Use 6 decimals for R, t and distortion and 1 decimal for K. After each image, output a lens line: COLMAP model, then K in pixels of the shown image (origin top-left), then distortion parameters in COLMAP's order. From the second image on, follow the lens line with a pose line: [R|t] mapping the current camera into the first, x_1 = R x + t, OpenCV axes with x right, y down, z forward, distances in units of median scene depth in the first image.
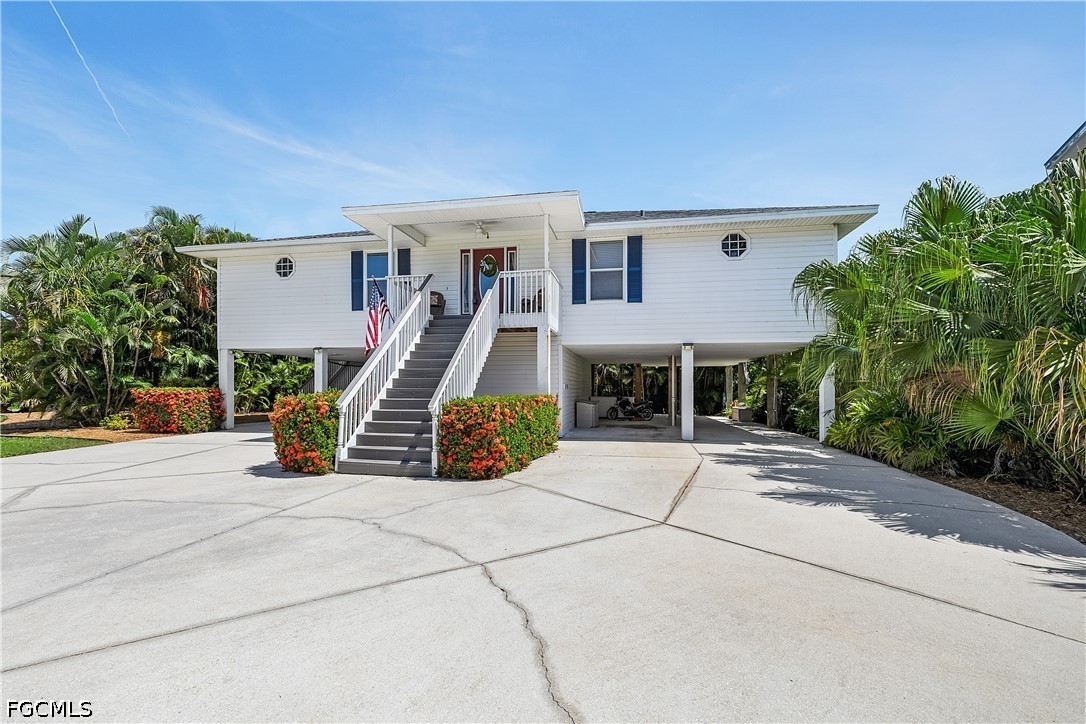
lens RADIAL K [[480.1, 0, 545.7], [0, 480.1, 388.4], [0, 0, 1]] dist [0.014788, -0.002582]
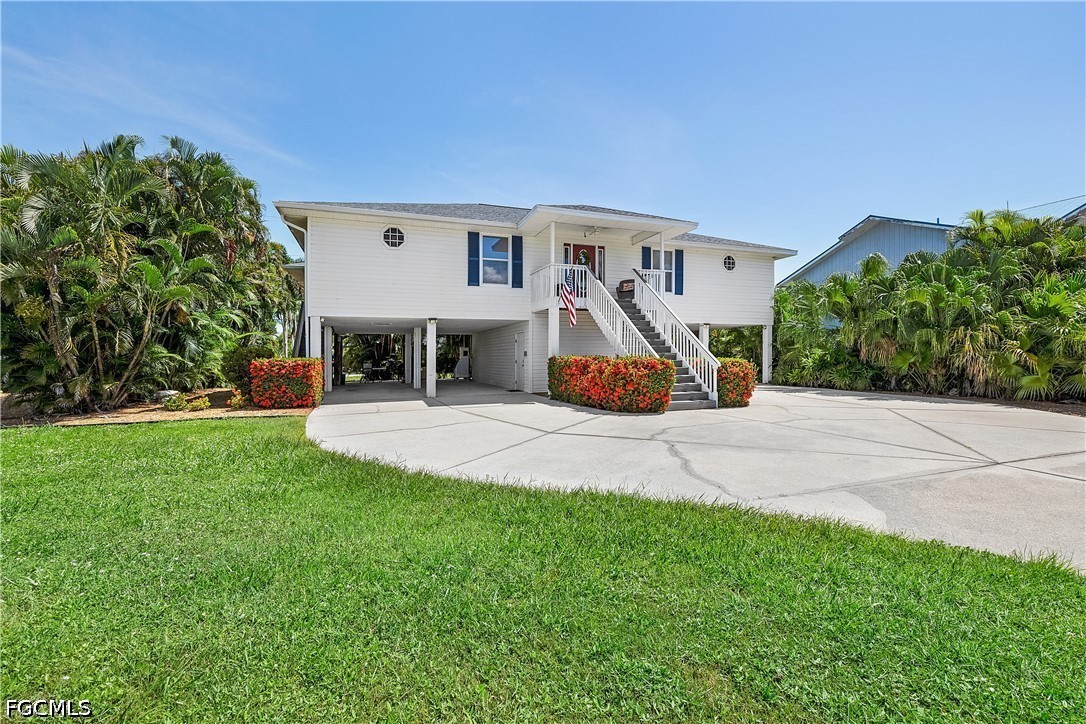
lens RADIAL K [[480.1, 0, 541.1], [0, 480.1, 365.3], [0, 0, 1]] dist [0.014788, -0.002582]
pose [[0.844576, -0.021916, 0.534988, -0.939101], [0.016666, 0.999754, 0.014645, 0.007485], [-0.535177, -0.003453, 0.844733, -0.013817]]
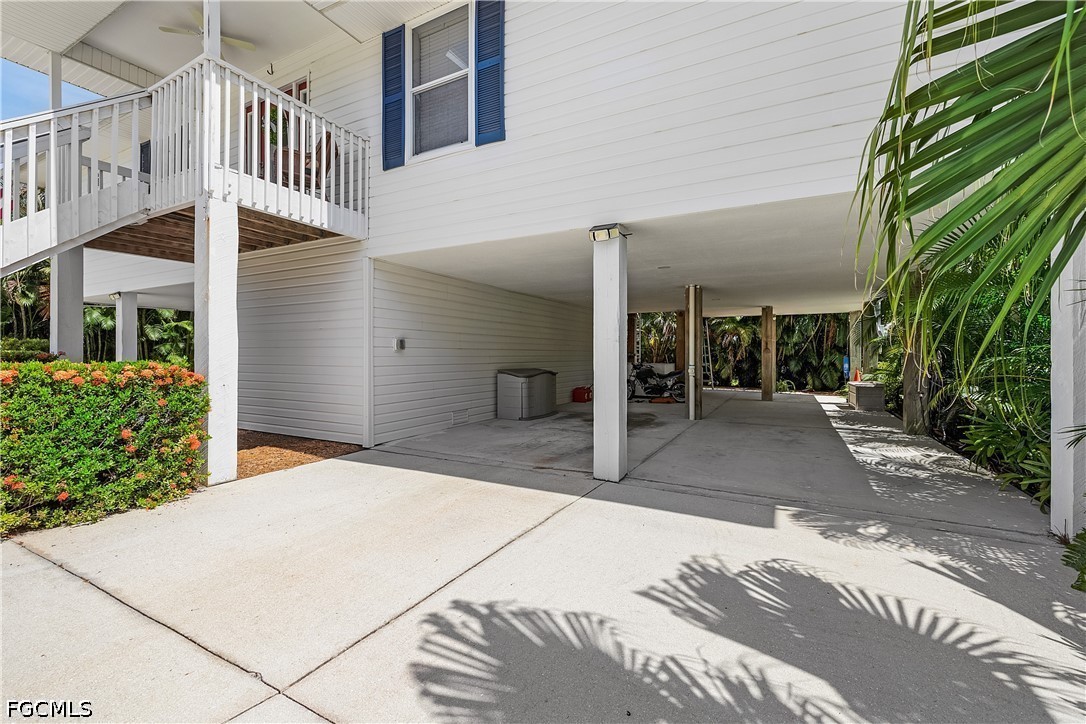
lens RADIAL K [[480.1, 0, 533.0], [0, 480.1, 354.4], [0, 0, 1]] dist [0.014788, -0.002582]
pose [[0.952983, -0.007214, -0.302938, 0.342144], [0.007491, 0.999972, -0.000249, 0.007947], [0.302932, -0.002032, 0.953010, 0.595881]]
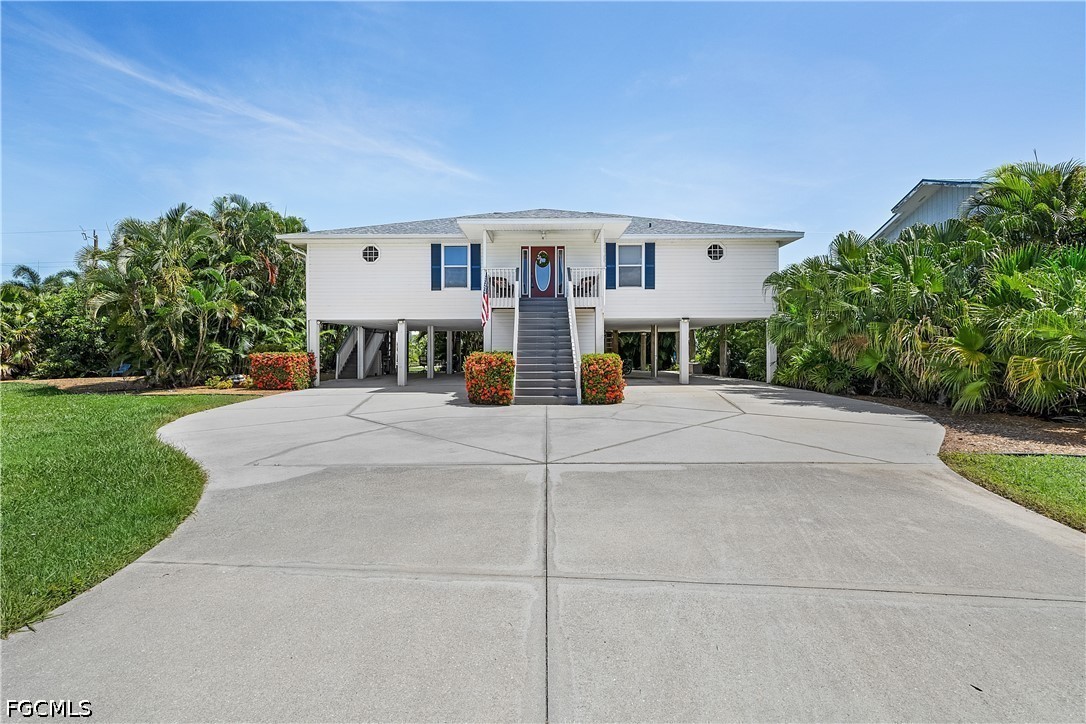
lens RADIAL K [[480.1, 0, 541.4], [0, 480.1, 361.6], [0, 0, 1]] dist [0.014788, -0.002582]
pose [[0.980875, -0.014460, 0.194103, -0.404893], [0.010604, 0.999726, 0.020889, 0.003726], [-0.194351, -0.018431, 0.980759, -0.337431]]
